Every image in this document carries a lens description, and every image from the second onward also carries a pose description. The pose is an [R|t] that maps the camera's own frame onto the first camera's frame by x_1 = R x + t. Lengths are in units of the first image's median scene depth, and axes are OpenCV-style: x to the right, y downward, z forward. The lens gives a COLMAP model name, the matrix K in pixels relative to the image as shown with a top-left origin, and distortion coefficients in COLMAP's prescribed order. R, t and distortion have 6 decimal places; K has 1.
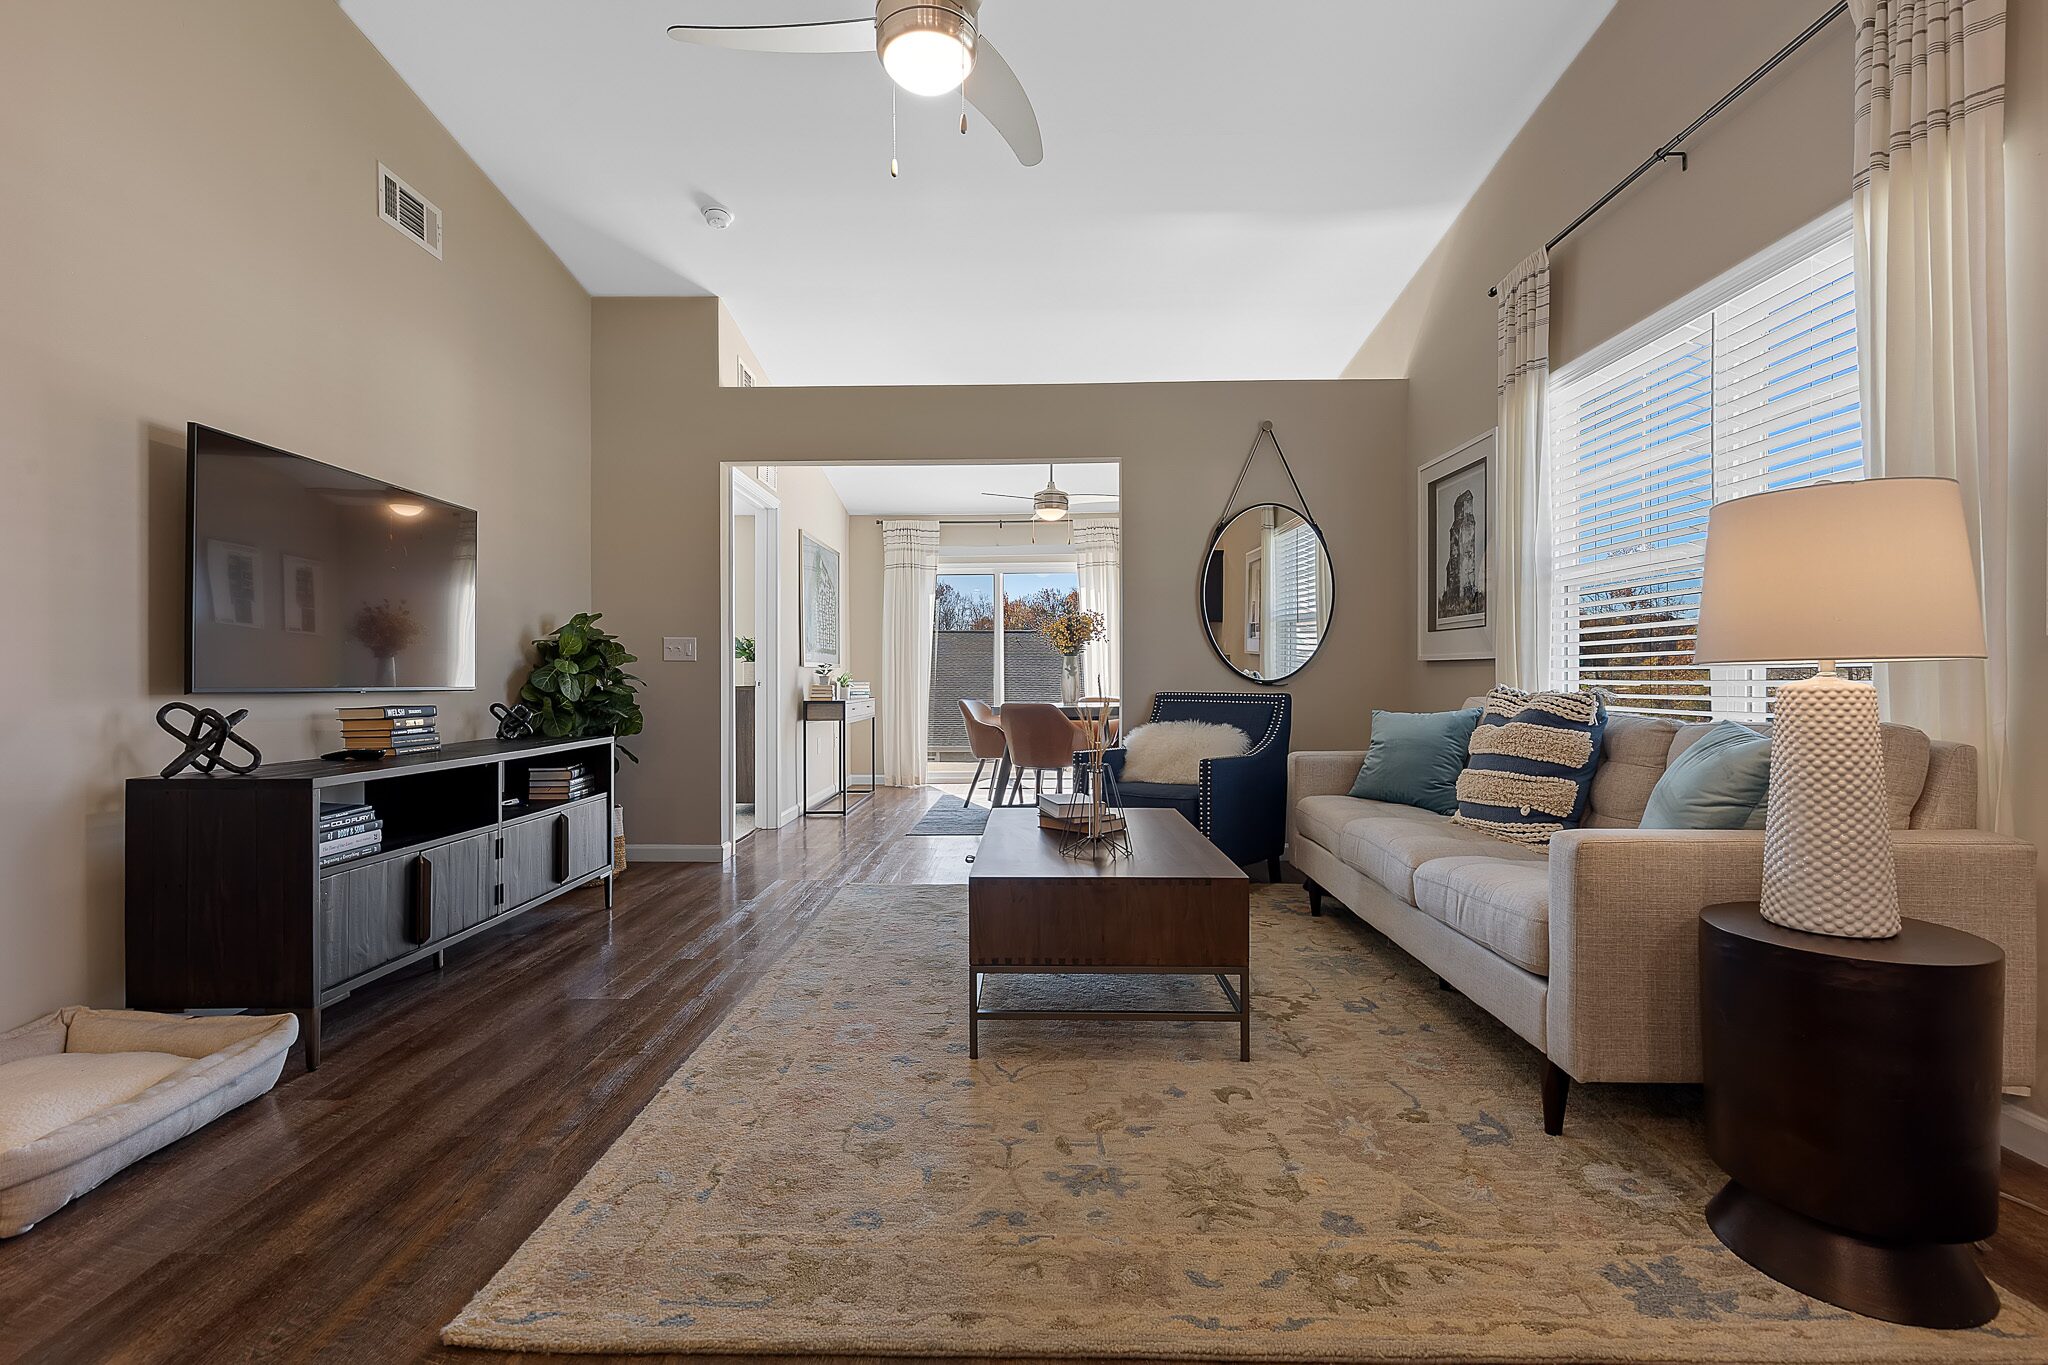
lens RADIAL K [[922.1, 0, 1013.1], [0, 922.1, 678.8], [0, 0, 1]] dist [0.004405, -0.000445]
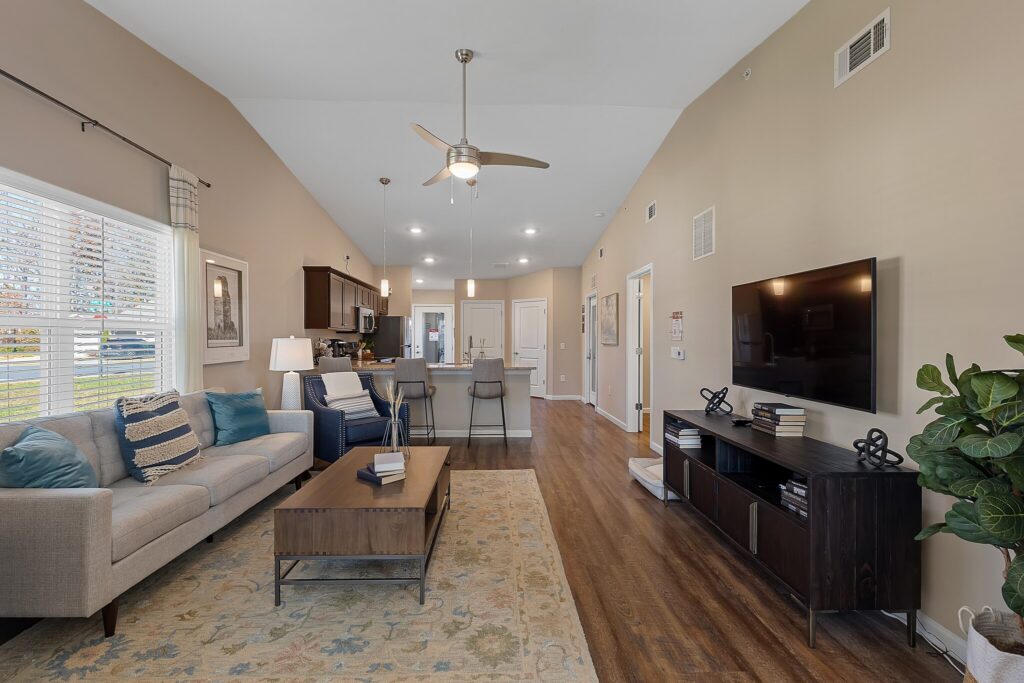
lens RADIAL K [[467.0, 0, 512.0], [0, 467.0, 341.5], [0, 0, 1]] dist [-0.001547, -0.000037]
pose [[-0.998417, 0.000992, -0.056241, -0.139635], [0.000643, 0.999980, 0.006225, -0.112519], [0.056246, 0.006179, -0.998398, 2.161289]]
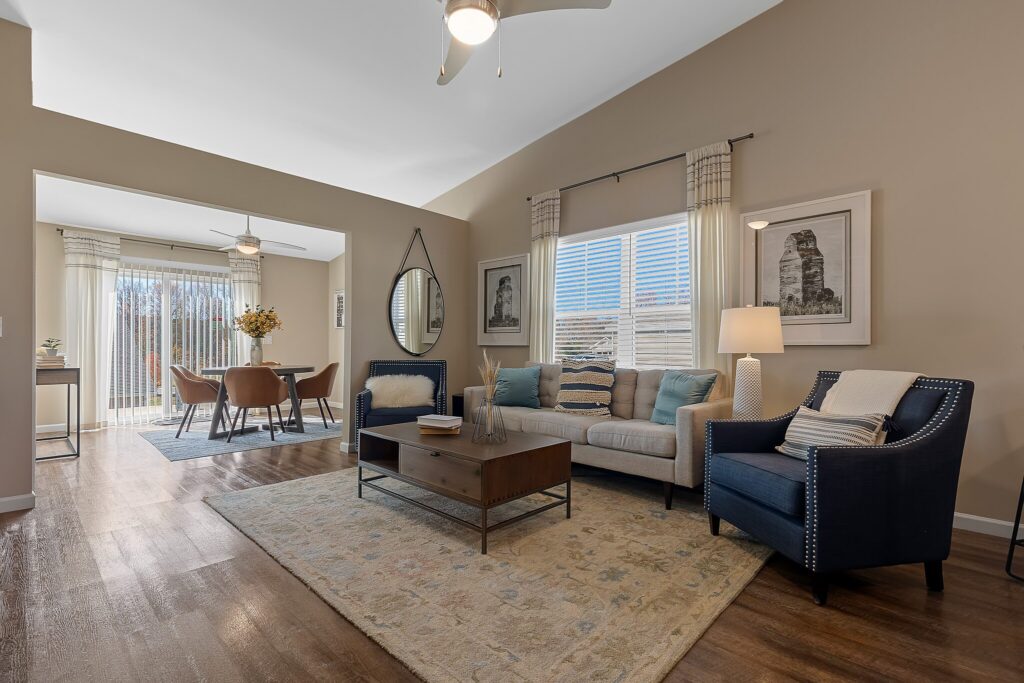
lens RADIAL K [[464.7, 0, 508.2], [0, 464.7, 351.2], [0, 0, 1]] dist [0.005568, 0.000435]
pose [[0.678041, 0.001674, 0.735023, -0.632730], [-0.006992, 0.999967, 0.004172, -0.016743], [-0.734991, -0.007968, 0.678030, 0.264133]]
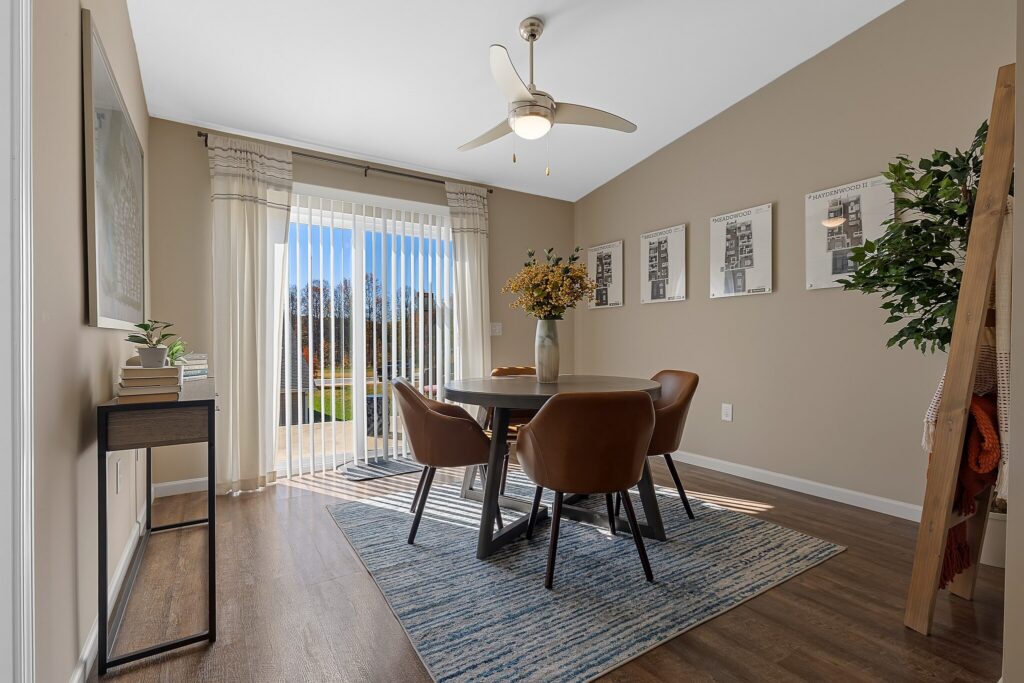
lens RADIAL K [[471.0, 0, 503.9], [0, 471.0, 341.9], [0, 0, 1]] dist [0.004359, 0.000124]
pose [[0.841091, -0.001870, 0.540890, -0.462975], [0.004393, 0.999985, -0.003373, -0.011062], [-0.540876, 0.005213, 0.841086, 1.759248]]
